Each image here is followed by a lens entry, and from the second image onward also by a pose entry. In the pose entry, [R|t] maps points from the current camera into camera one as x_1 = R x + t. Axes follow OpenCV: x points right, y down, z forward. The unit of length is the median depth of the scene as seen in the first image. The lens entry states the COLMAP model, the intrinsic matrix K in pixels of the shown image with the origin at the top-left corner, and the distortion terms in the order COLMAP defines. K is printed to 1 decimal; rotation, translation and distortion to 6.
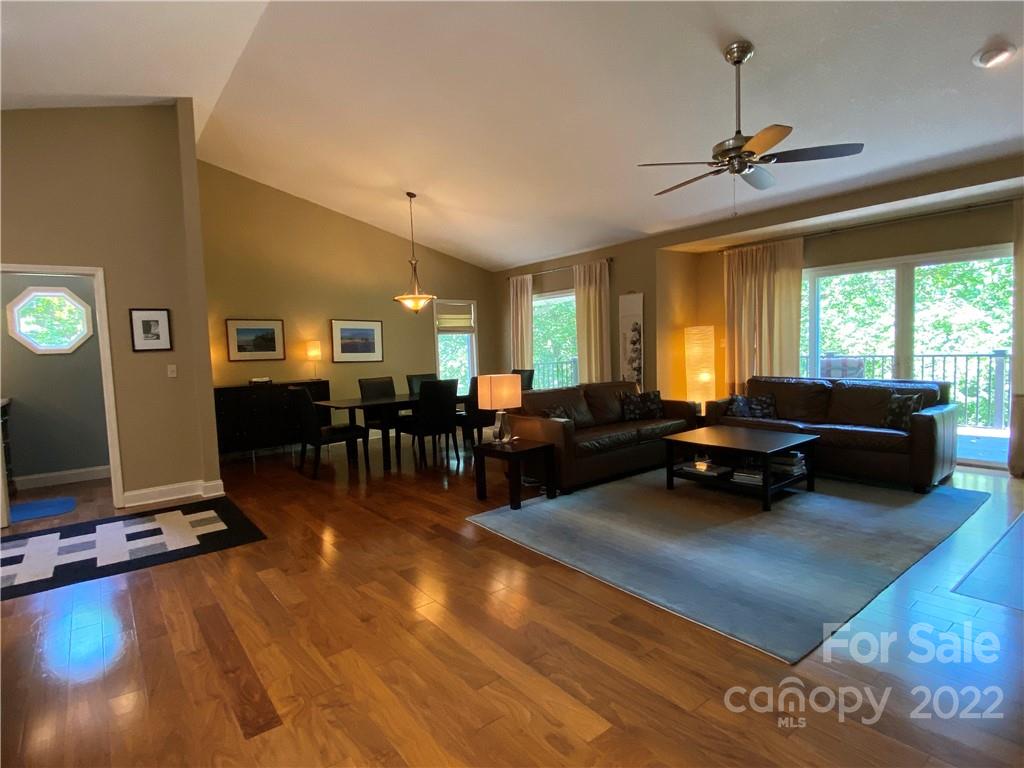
lens RADIAL K [[522.0, 0, 493.4], [0, 522.0, 381.8], [0, 0, 1]] dist [0.000339, -0.002227]
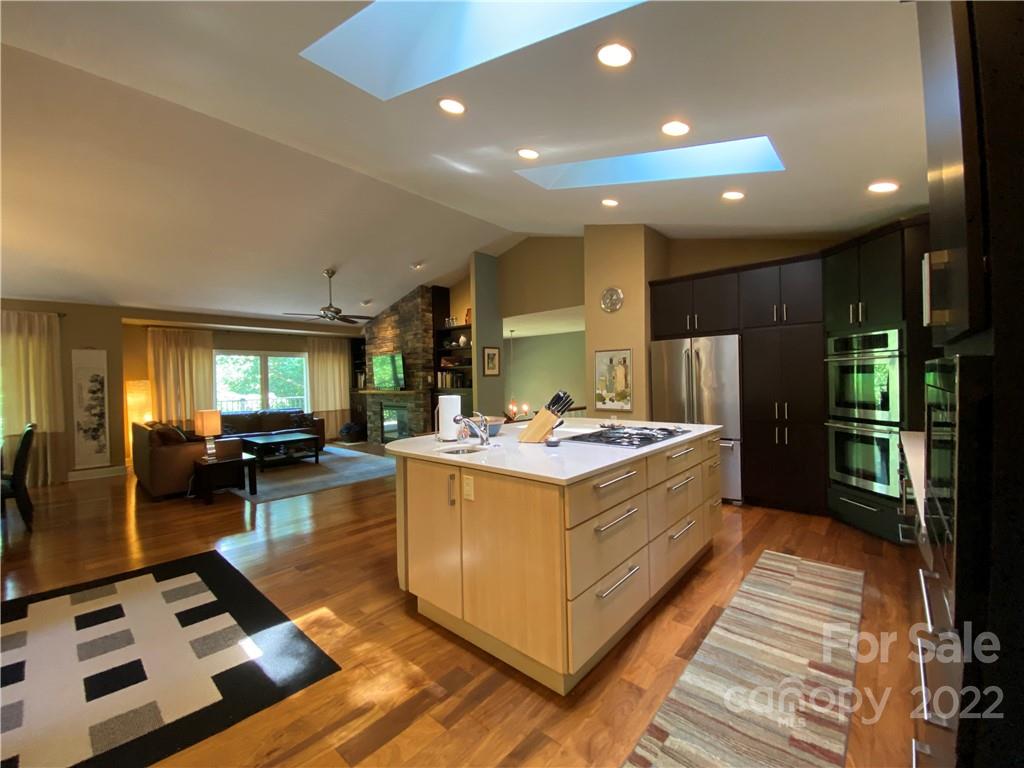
lens RADIAL K [[413.5, 0, 512.0], [0, 413.5, 384.0], [0, 0, 1]] dist [0.061790, -0.048241]
pose [[-0.191357, 0.029566, 0.981075, -1.229902], [0.092269, 0.995662, -0.012008, 0.005403], [-0.977174, 0.088225, -0.193255, 0.417794]]
